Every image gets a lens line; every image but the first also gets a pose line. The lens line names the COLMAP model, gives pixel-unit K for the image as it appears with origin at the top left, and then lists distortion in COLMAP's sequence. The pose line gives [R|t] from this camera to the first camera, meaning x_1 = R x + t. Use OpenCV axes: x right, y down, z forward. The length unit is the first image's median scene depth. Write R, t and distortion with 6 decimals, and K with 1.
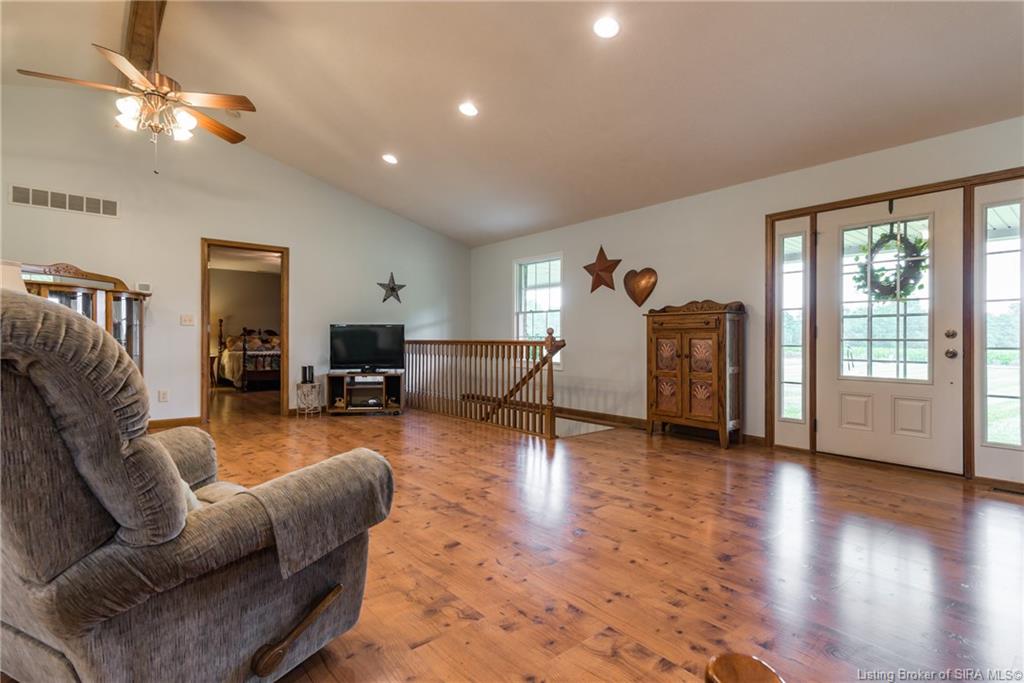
lens RADIAL K [[494.2, 0, 508.2], [0, 494.2, 339.9], [0, 0, 1]] dist [0.013396, 0.001991]
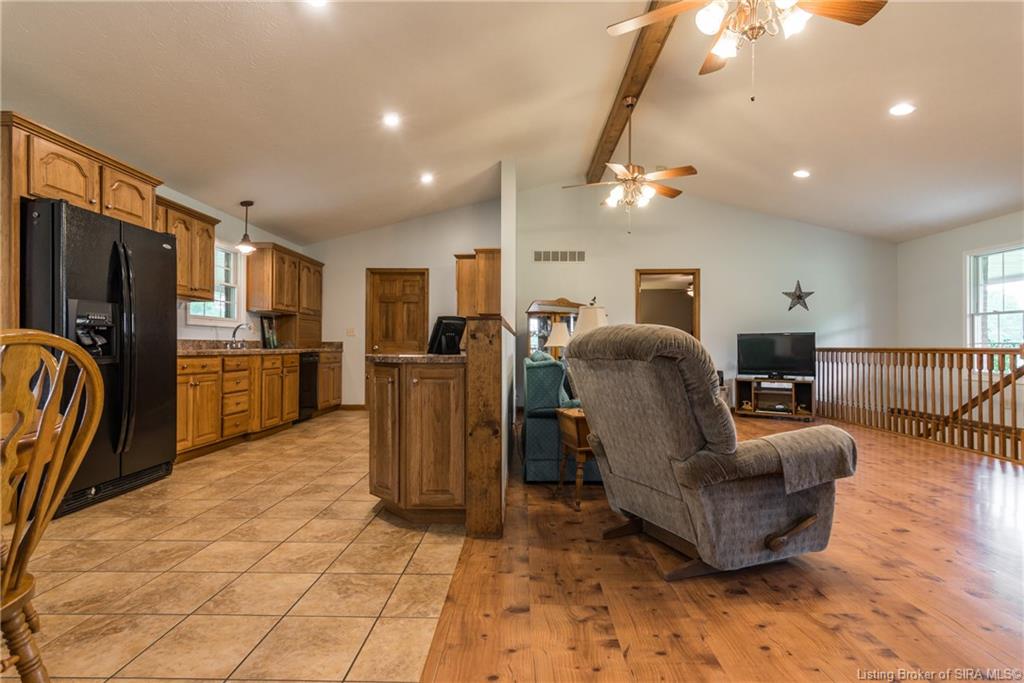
lens RADIAL K [[494.2, 0, 512.0], [0, 494.2, 341.3], [0, 0, 1]] dist [0.013396, 0.001991]
pose [[0.751510, -0.010423, -0.659639, -0.010713], [0.002327, 0.999911, -0.013148, -0.000999], [0.659718, 0.008346, 0.751467, -0.202885]]
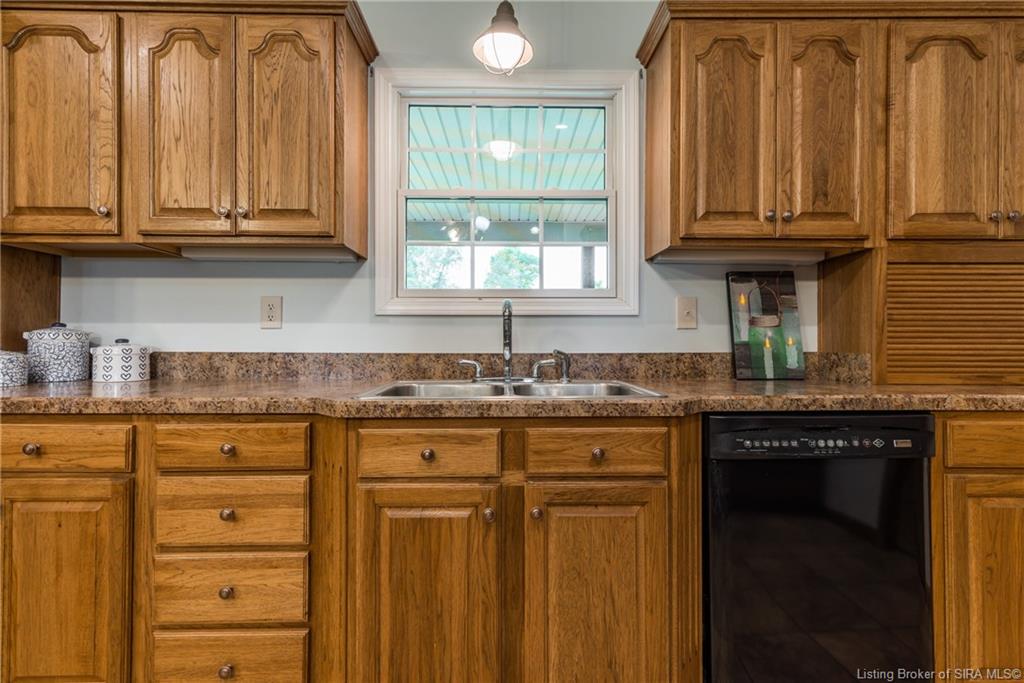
lens RADIAL K [[494.2, 0, 515.3], [0, 494.2, 345.8], [0, 0, 1]] dist [0.013396, 0.001991]
pose [[-0.627648, -0.007204, -0.778464, -0.898611], [0.002174, 0.999937, -0.011006, -0.020853], [0.778494, -0.008600, -0.627593, 0.427425]]
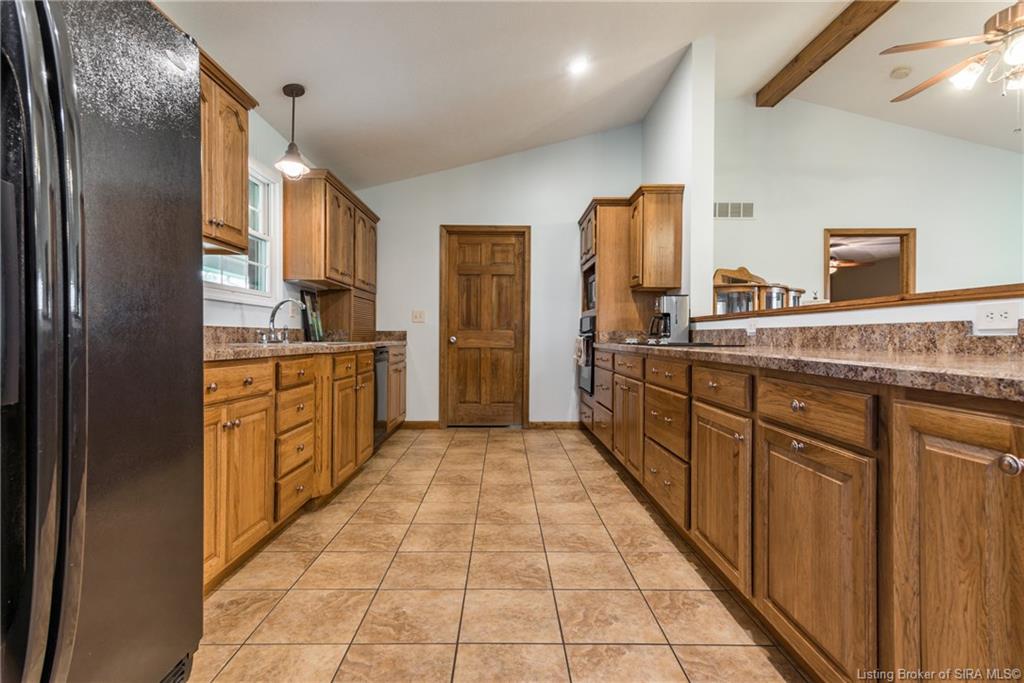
lens RADIAL K [[494.2, 0, 507.2], [0, 494.2, 337.3], [0, 0, 1]] dist [0.013396, 0.001991]
pose [[0.773838, -0.002008, -0.633380, -0.548366], [0.000928, 0.999997, -0.002037, -0.005155], [0.633382, 0.000989, 0.773838, -0.087228]]
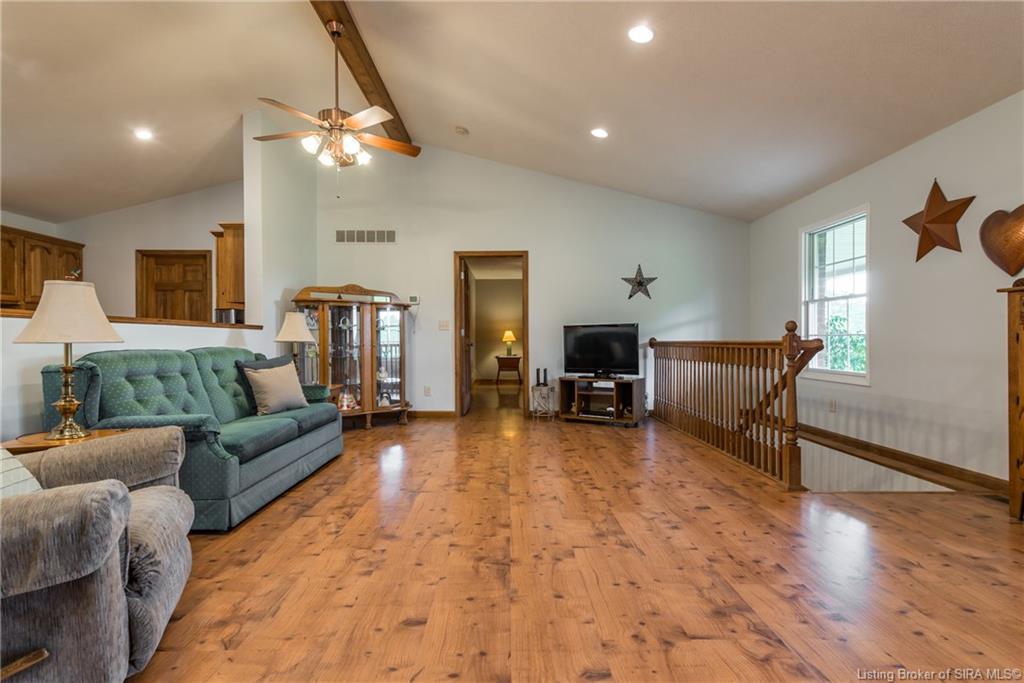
lens RADIAL K [[494.2, 0, 507.9], [0, 494.2, 347.6], [0, 0, 1]] dist [0.013396, 0.001991]
pose [[0.767092, 0.000078, -0.641538, 0.213999], [0.007601, 0.999929, 0.009210, 0.001911], [0.641493, -0.011941, 0.767036, 0.246643]]
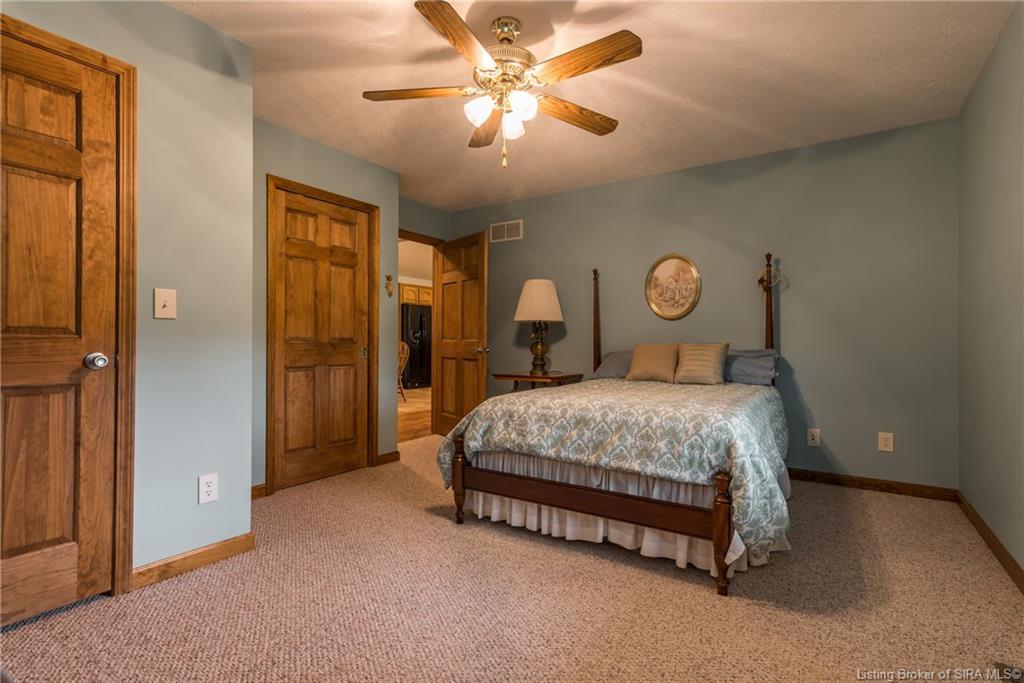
lens RADIAL K [[494.2, 0, 513.4], [0, 494.2, 342.0], [0, 0, 1]] dist [0.013396, 0.001991]
pose [[0.281614, -0.010276, -0.959473, 1.338707], [0.002385, 0.999947, -0.010010, 0.012835], [0.959525, 0.000531, 0.281624, -0.278900]]
